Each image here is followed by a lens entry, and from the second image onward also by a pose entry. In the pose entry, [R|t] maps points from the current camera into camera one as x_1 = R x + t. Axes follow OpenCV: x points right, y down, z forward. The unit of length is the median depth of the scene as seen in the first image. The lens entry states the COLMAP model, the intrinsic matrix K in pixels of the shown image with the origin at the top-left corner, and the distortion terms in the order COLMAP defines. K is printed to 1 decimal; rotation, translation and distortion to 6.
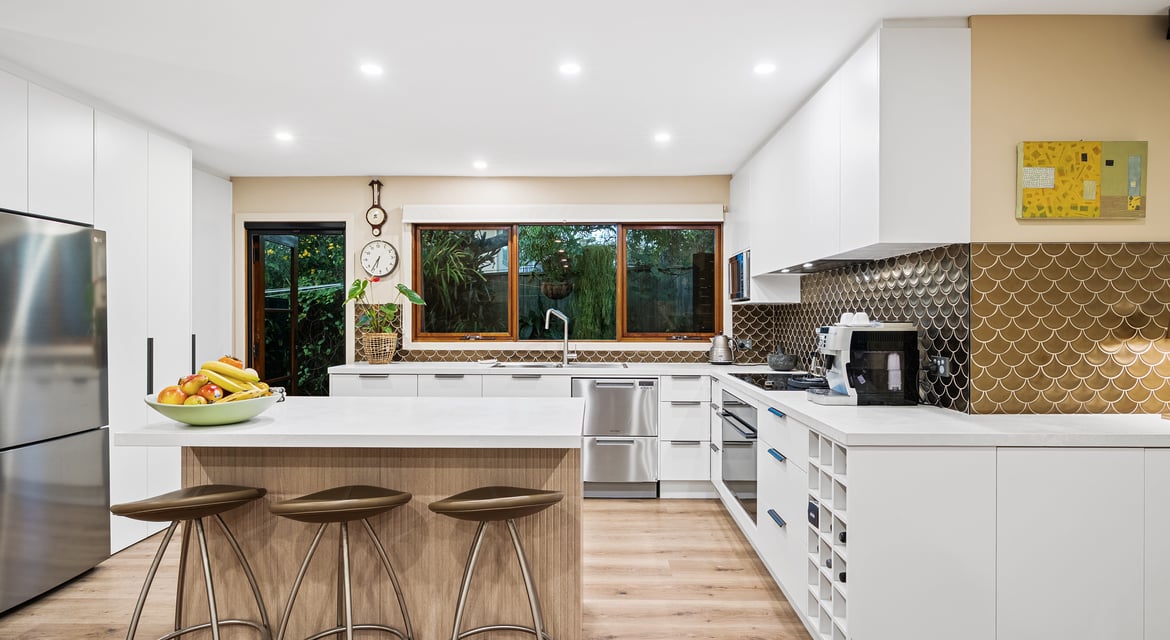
lens RADIAL K [[638.5, 0, 585.9], [0, 638.5, 320.4], [0, 0, 1]] dist [0.001913, -0.002979]
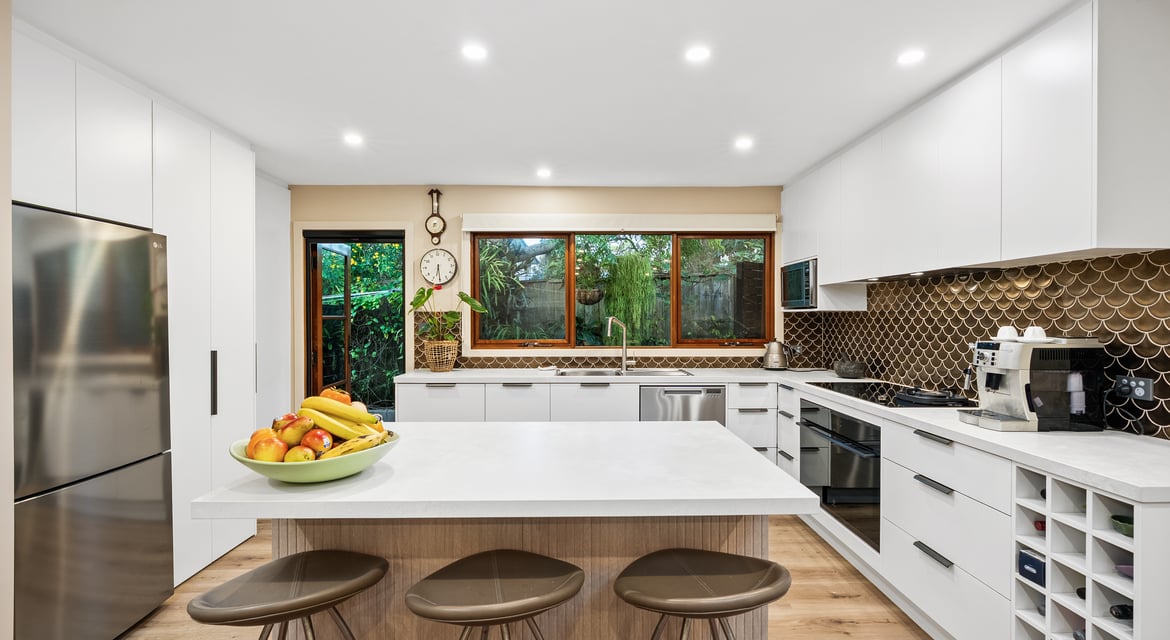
lens RADIAL K [[534.5, 0, 585.5], [0, 534.5, 322.4], [0, 0, 1]] dist [-0.005349, 0.001797]
pose [[0.999451, -0.002514, 0.033047, -0.139479], [0.002338, 0.999983, 0.005356, -0.014950], [-0.033060, -0.005276, 0.999439, 0.170845]]
